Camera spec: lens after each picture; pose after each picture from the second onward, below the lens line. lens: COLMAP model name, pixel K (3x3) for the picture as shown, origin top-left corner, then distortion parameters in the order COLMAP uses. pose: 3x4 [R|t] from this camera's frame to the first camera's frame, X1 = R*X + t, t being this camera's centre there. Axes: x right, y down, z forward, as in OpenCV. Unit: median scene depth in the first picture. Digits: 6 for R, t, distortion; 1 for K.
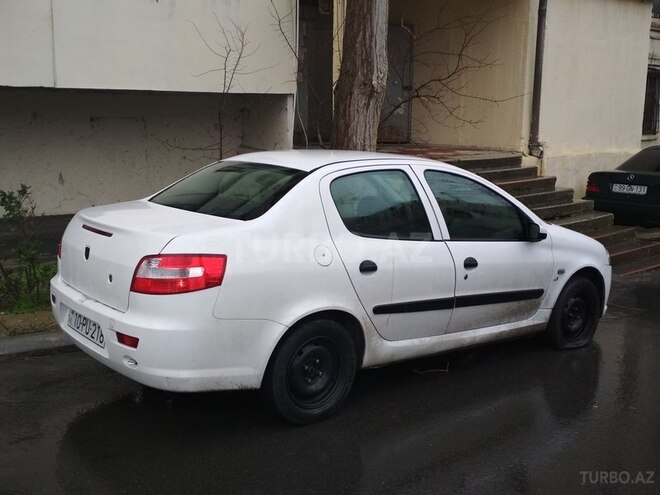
lens RADIAL K [[657.6, 0, 330.0], [0, 657.6, 247.5], [0, 0, 1]] dist [0.041759, -0.008907]
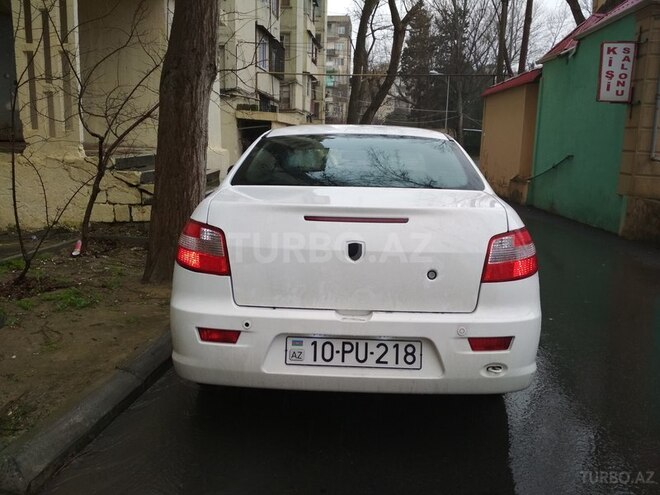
lens RADIAL K [[564.3, 0, 330.0], [0, 564.3, 247.5], [0, 0, 1]] dist [0.011642, -0.008830]
pose [[0.672820, -0.126952, 0.728832, -0.838797], [0.116524, 0.991055, 0.065058, -0.038687], [-0.730572, 0.041154, 0.681595, 0.607781]]
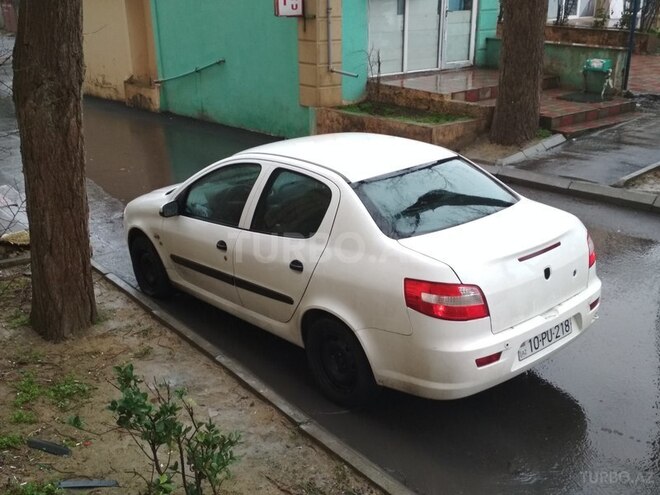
lens RADIAL K [[657.6, 0, 330.0], [0, 657.6, 247.5], [0, 0, 1]] dist [0.041759, -0.008907]
pose [[0.029124, -0.346668, 0.937536, -1.374630], [0.210225, 0.919080, 0.333313, -0.463877], [-0.977219, 0.187386, 0.099646, 1.242269]]
